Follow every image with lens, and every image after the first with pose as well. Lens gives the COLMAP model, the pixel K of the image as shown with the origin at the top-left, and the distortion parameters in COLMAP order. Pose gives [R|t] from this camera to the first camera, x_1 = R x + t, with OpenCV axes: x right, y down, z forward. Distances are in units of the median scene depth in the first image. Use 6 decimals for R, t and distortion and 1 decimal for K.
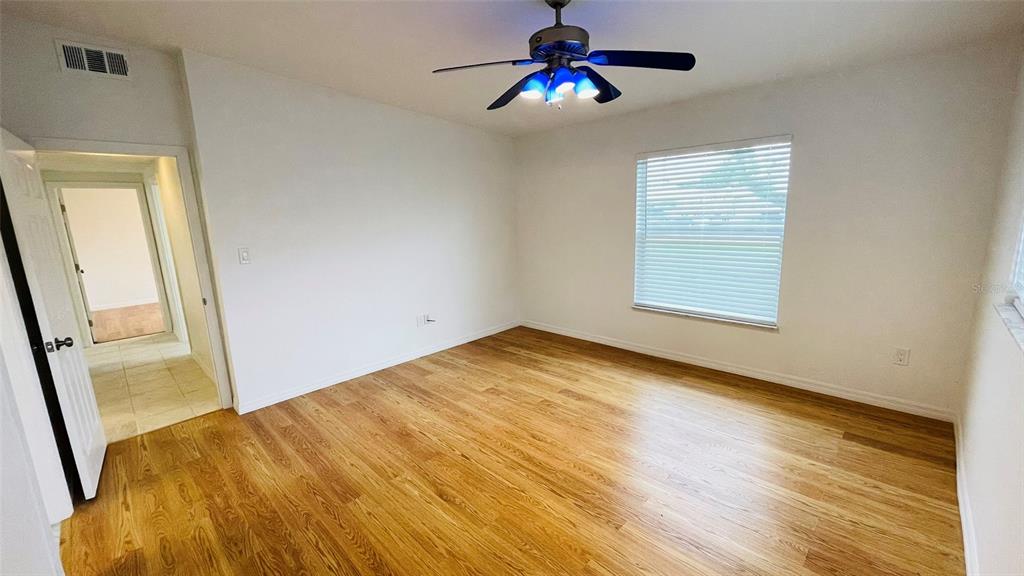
lens RADIAL K [[413.1, 0, 508.4], [0, 413.1, 288.3], [0, 0, 1]] dist [-0.002120, 0.000972]
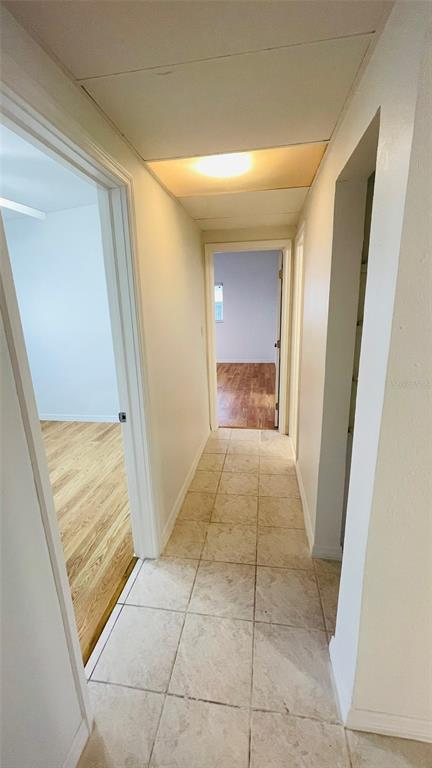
lens RADIAL K [[309.8, 0, 212.9], [0, 309.8, 383.1], [0, 0, 1]] dist [-0.002120, 0.000972]
pose [[-0.583077, -0.151779, 0.798113, -1.811544], [0.198225, 0.926123, 0.320940, -0.256929], [-0.787863, 0.345339, -0.509914, 1.785561]]
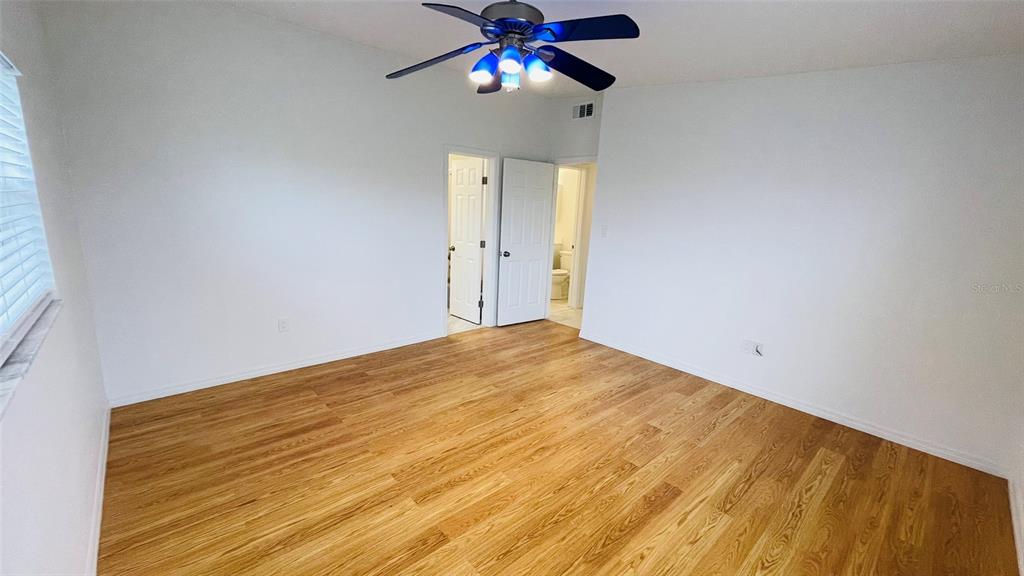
lens RADIAL K [[413.1, 0, 513.8], [0, 413.1, 289.7], [0, 0, 1]] dist [-0.002120, 0.000972]
pose [[-0.056410, 0.237942, -0.969640, 0.845356], [-0.222889, 0.943675, 0.244537, -0.180251], [0.973210, 0.229916, -0.000198, 0.823026]]
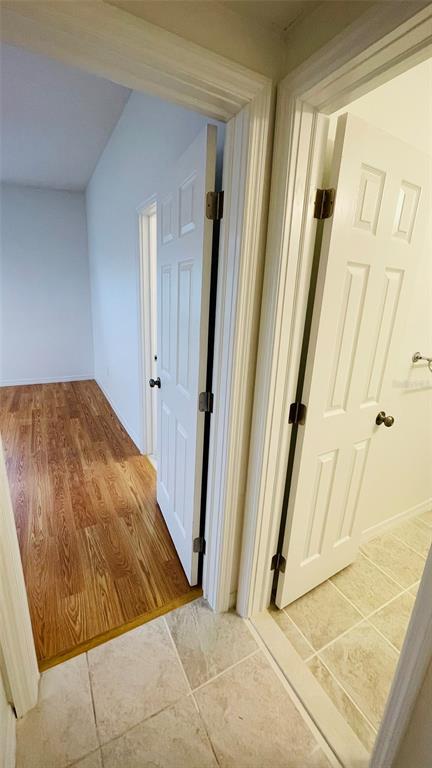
lens RADIAL K [[309.8, 0, 212.0], [0, 309.8, 385.7], [0, 0, 1]] dist [-0.002120, 0.000972]
pose [[-0.956544, -0.093513, 0.276188, -1.114778], [0.040483, 0.895419, 0.443381, -0.183828], [-0.288765, 0.435294, -0.852721, 1.288657]]
